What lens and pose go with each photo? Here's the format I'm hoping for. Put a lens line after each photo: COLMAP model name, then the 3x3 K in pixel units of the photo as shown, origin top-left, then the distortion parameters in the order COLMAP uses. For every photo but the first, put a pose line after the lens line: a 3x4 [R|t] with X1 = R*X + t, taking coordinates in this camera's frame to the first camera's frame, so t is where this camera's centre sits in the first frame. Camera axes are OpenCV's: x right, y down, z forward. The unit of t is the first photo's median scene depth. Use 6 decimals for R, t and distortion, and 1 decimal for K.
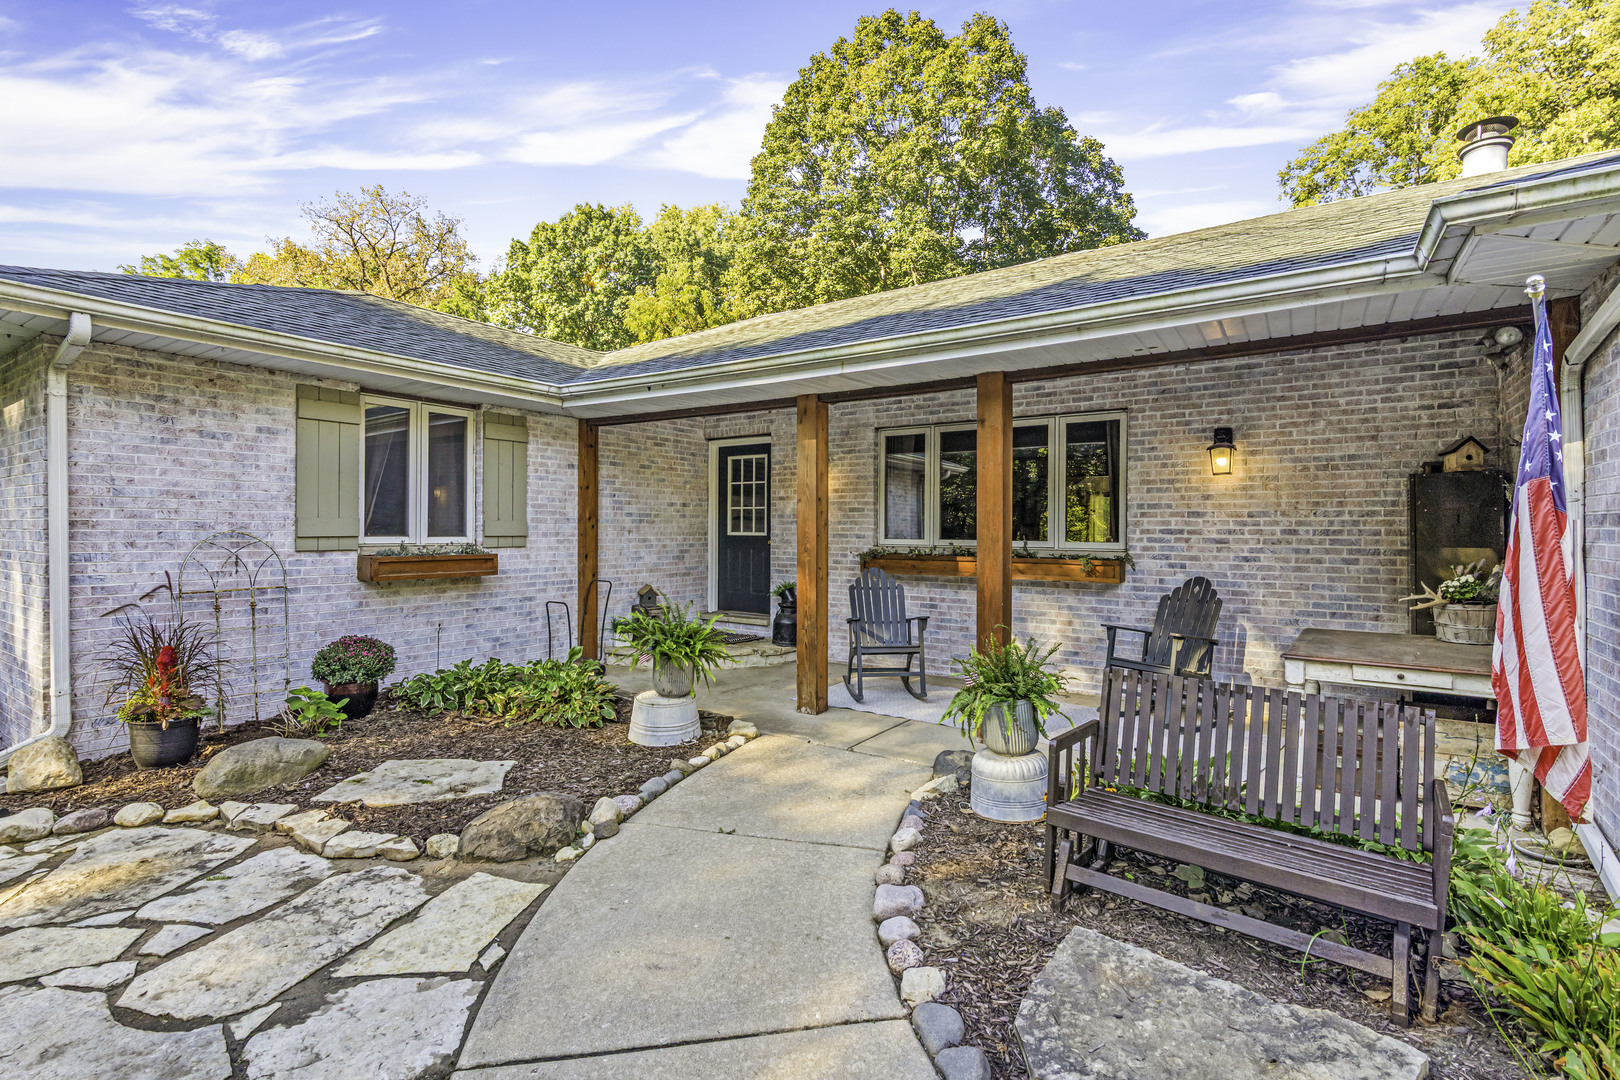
lens RADIAL K [[738.2, 0, 799.7], [0, 738.2, 527.8], [0, 0, 1]] dist [0.000516, -0.000667]
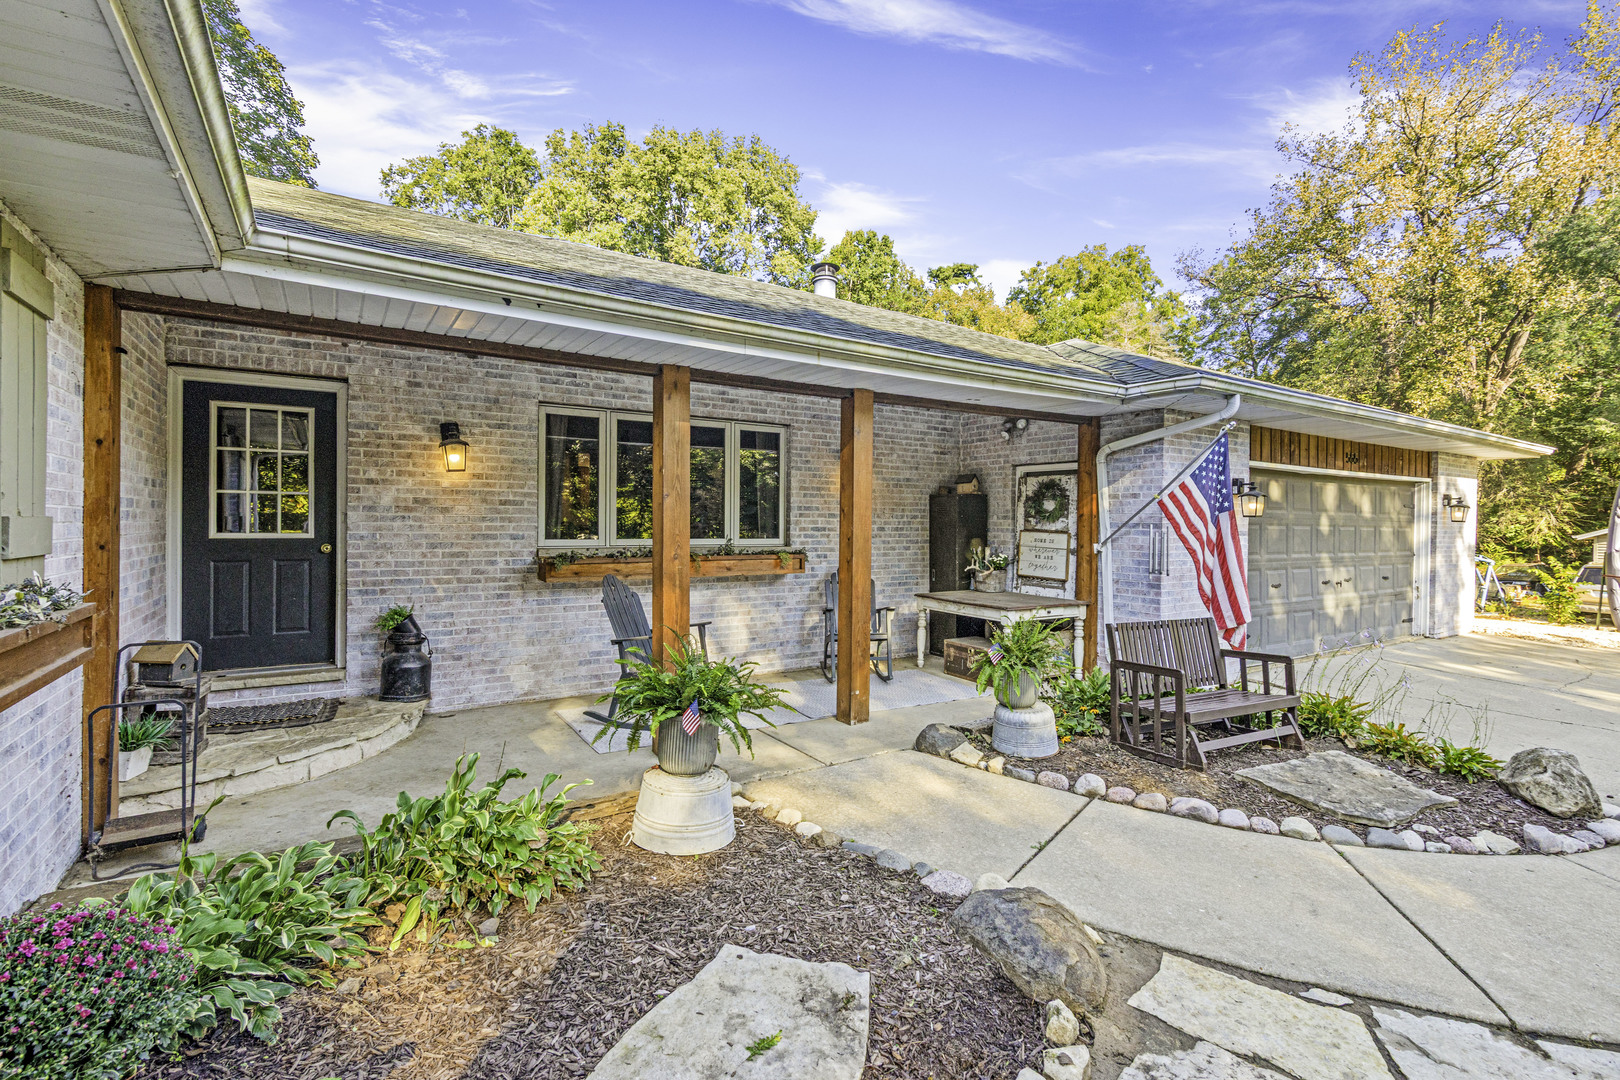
lens RADIAL K [[738.2, 0, 799.7], [0, 738.2, 527.8], [0, 0, 1]] dist [0.000516, -0.000667]
pose [[0.390717, -0.009038, 0.920466, -0.609445], [-0.006108, 0.999904, 0.012411, -0.011443], [-0.920490, -0.010472, 0.390625, 0.495995]]
